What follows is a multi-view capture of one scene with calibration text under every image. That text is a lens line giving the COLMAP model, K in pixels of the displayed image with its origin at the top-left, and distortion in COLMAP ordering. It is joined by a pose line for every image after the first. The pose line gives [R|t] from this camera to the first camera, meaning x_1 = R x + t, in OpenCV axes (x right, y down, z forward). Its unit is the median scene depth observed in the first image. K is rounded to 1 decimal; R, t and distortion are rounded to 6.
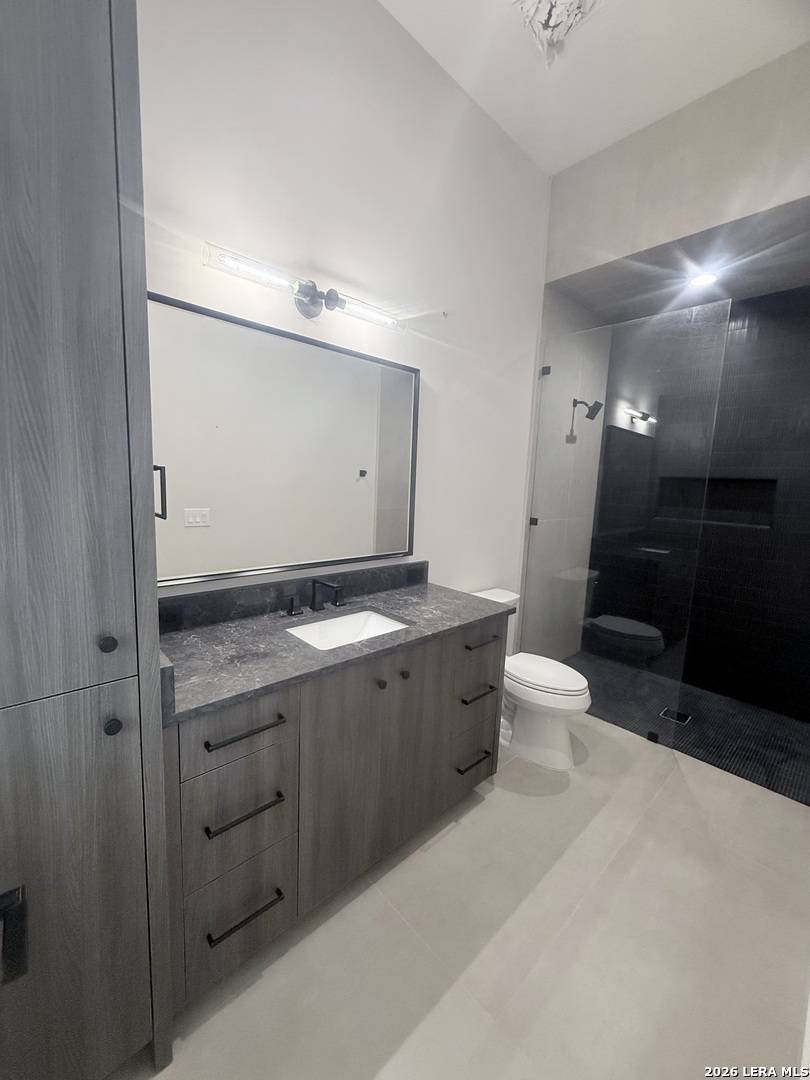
lens RADIAL K [[430.5, 0, 396.6], [0, 430.5, 536.1], [0, 0, 1]] dist [-0.002772, -0.000086]
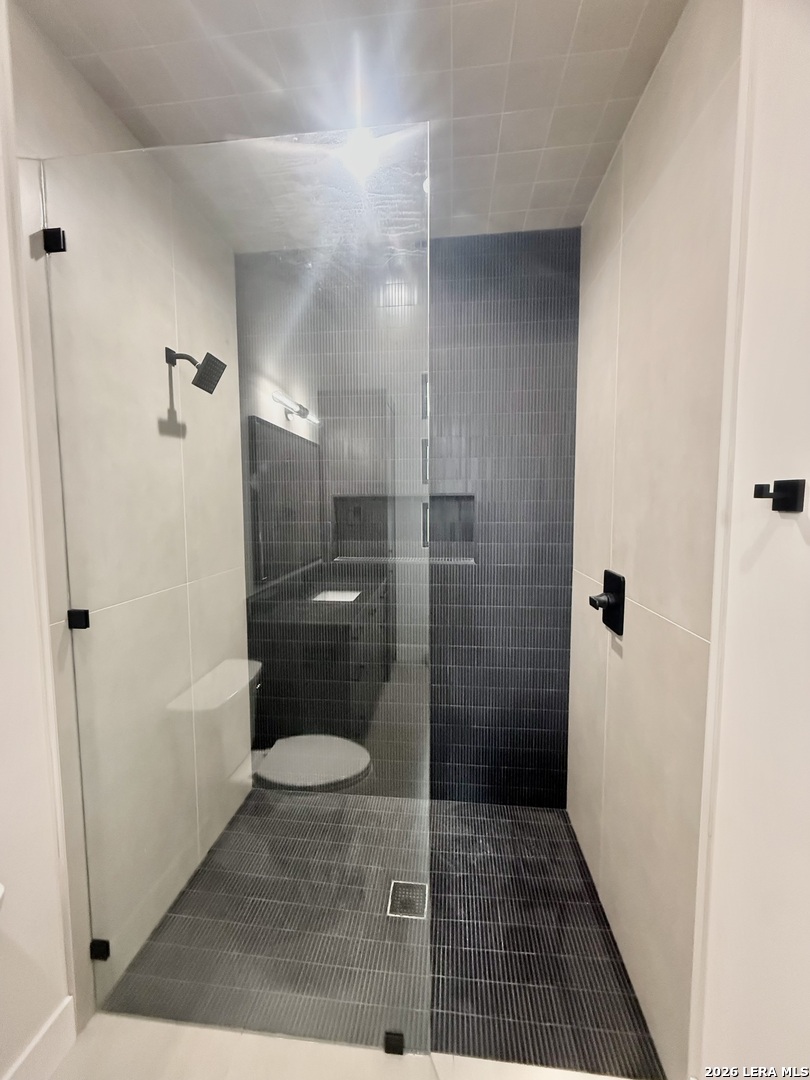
lens RADIAL K [[430.5, 0, 402.9], [0, 430.5, 540.3], [0, 0, 1]] dist [-0.002772, -0.000086]
pose [[0.754145, -0.100393, 0.648988, 0.261834], [0.124348, 0.992198, 0.008989, -0.064719], [-0.644827, 0.073921, 0.760745, 0.441014]]
